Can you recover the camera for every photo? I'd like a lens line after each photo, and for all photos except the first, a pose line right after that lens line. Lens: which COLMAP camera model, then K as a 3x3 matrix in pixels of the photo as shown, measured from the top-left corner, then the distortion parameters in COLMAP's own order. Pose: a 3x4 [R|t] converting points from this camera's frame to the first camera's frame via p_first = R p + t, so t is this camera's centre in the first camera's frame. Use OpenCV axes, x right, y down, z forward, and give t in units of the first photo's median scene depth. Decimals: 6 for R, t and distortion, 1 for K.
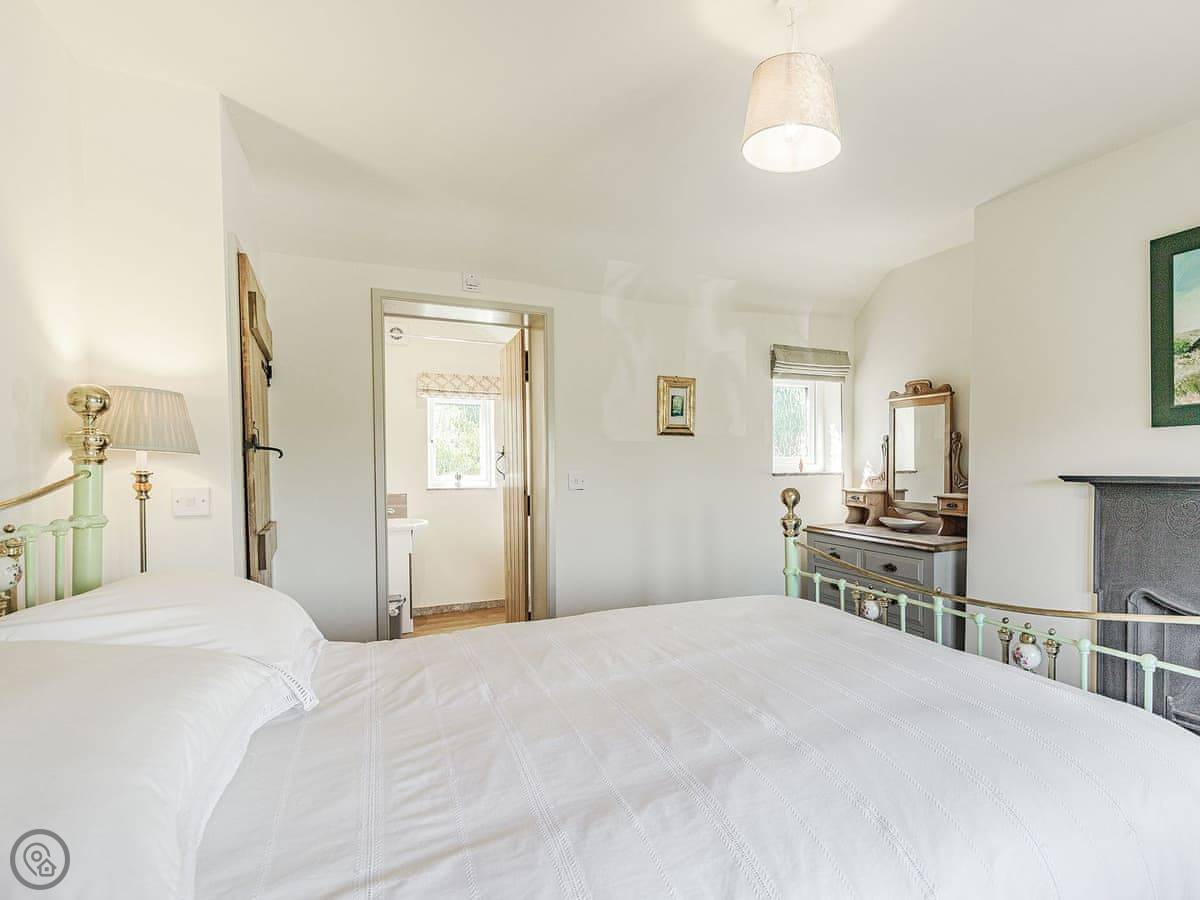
lens RADIAL K [[607.3, 0, 620.6], [0, 607.3, 464.7], [0, 0, 1]] dist [0.004982, -0.000413]
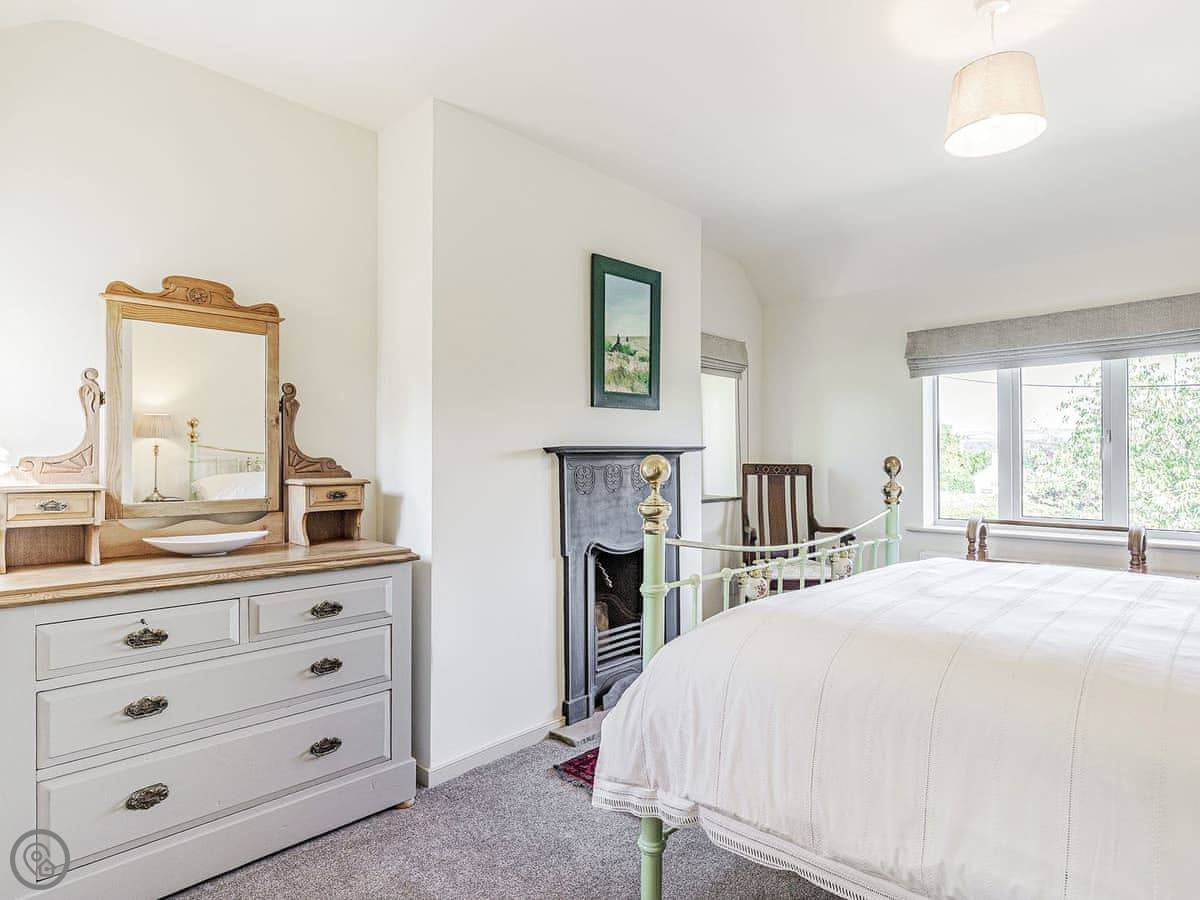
lens RADIAL K [[818.3, 0, 600.0], [0, 818.3, 450.0], [0, 0, 1]] dist [-0.001244, -0.001030]
pose [[-0.473168, 0.000822, 0.880972, -0.514073], [-0.003110, 0.999992, -0.002603, 0.026205], [-0.880967, -0.003972, -0.473161, 1.588135]]
